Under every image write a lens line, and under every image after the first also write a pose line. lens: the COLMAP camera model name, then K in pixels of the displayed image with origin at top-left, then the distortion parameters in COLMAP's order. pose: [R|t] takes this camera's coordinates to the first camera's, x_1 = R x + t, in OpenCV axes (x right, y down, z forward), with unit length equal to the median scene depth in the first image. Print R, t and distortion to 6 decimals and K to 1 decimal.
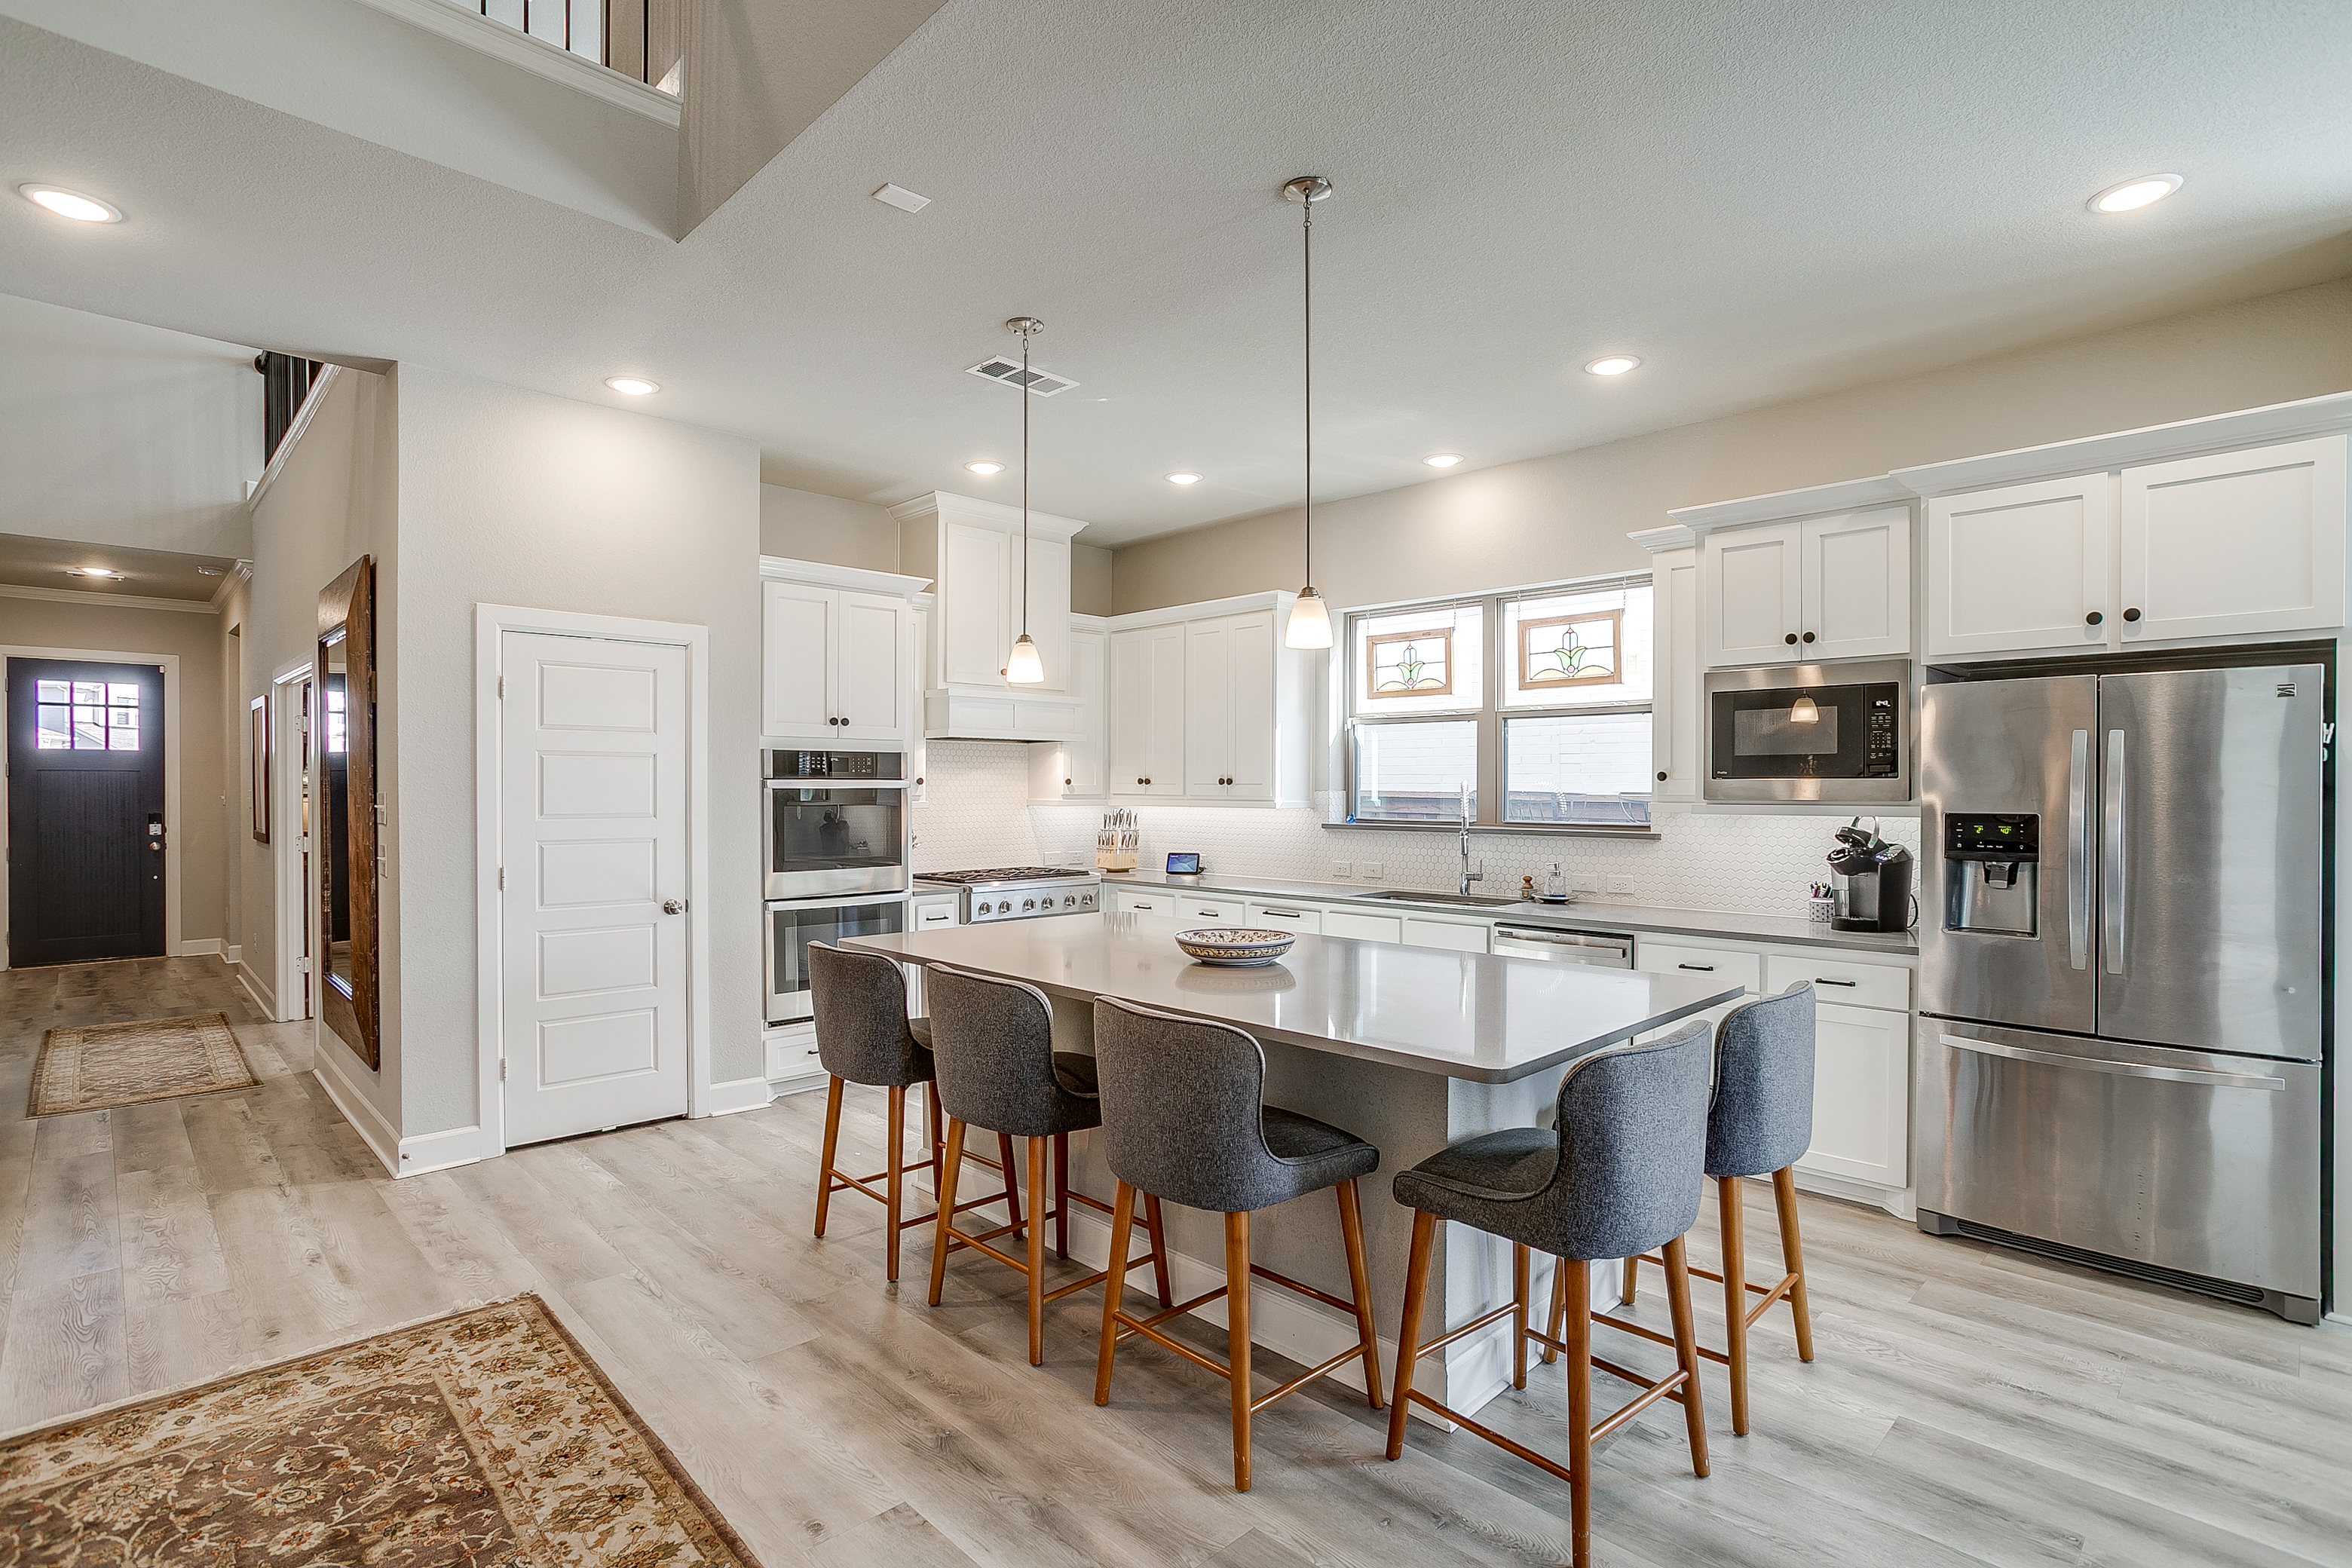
lens RADIAL K [[1139.9, 0, 1181.4], [0, 1139.9, 789.3], [0, 0, 1]] dist [-0.014101, -0.000360]
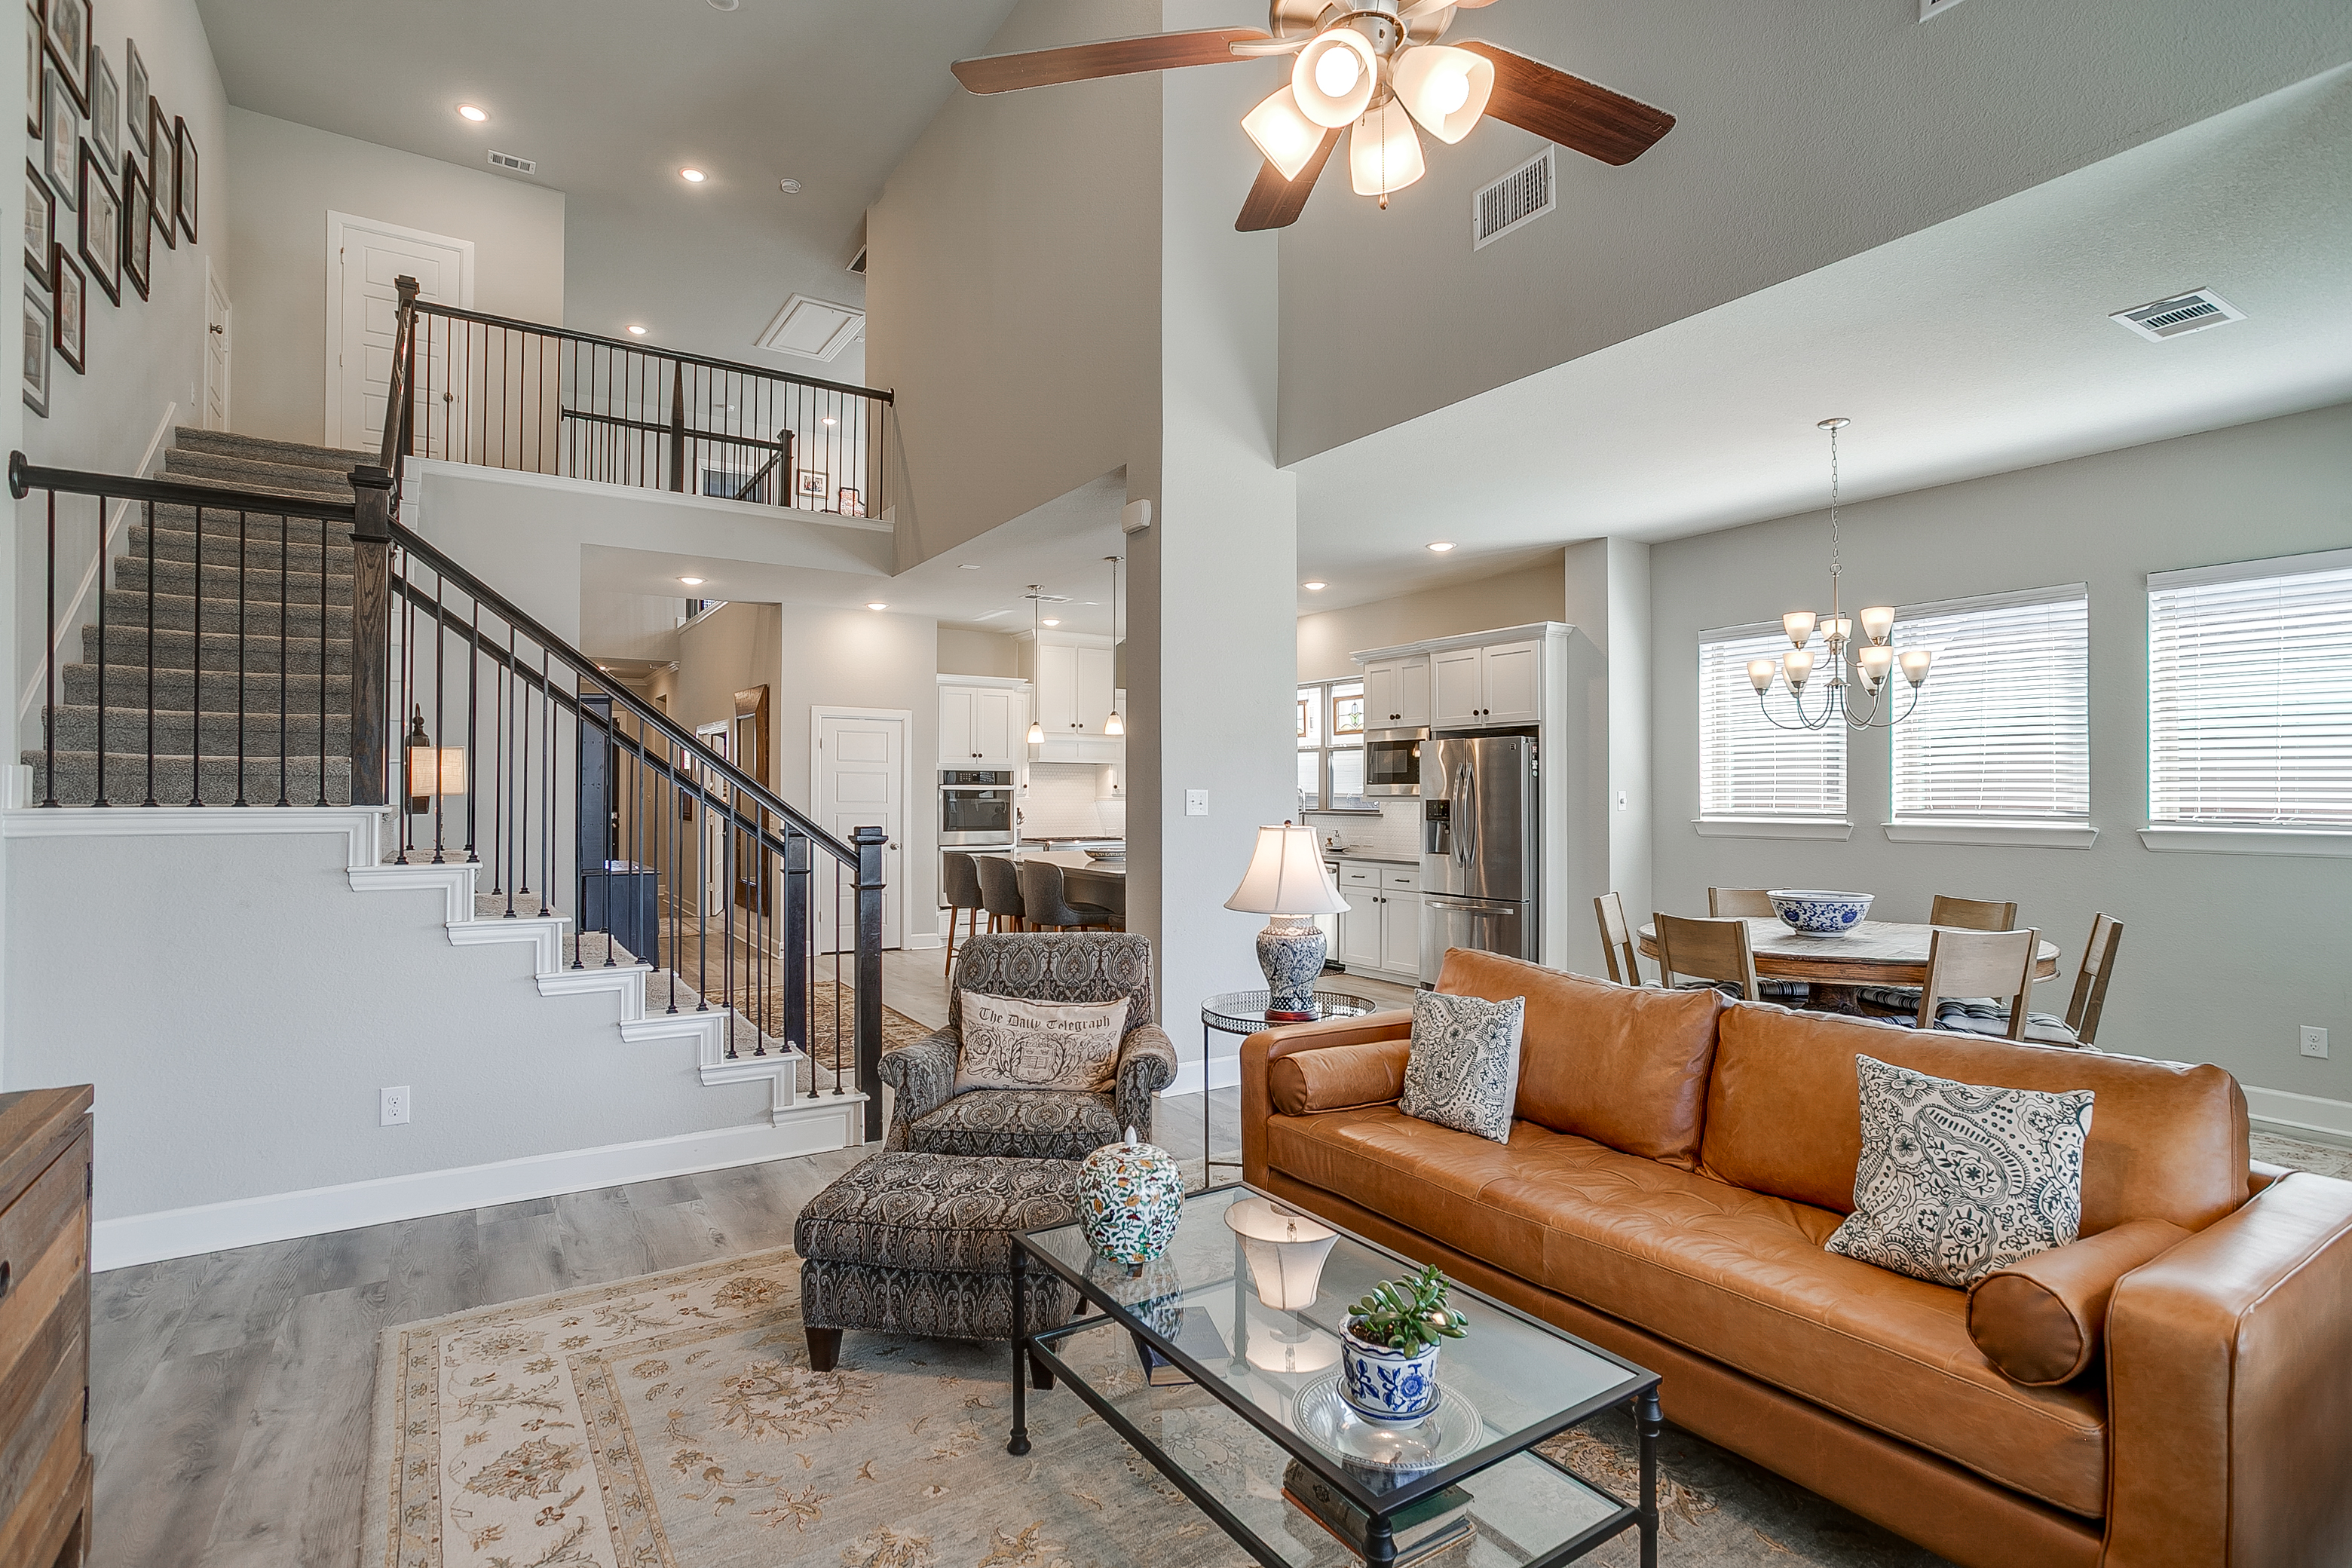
lens RADIAL K [[1139.9, 0, 1176.2], [0, 1139.9, 783.9], [0, 0, 1]] dist [-0.014101, -0.000360]
pose [[0.980266, -0.000161, -0.197682, 0.416490], [-0.002368, 0.999918, -0.012559, 0.012928], [0.197668, 0.012779, 0.980186, -0.837544]]
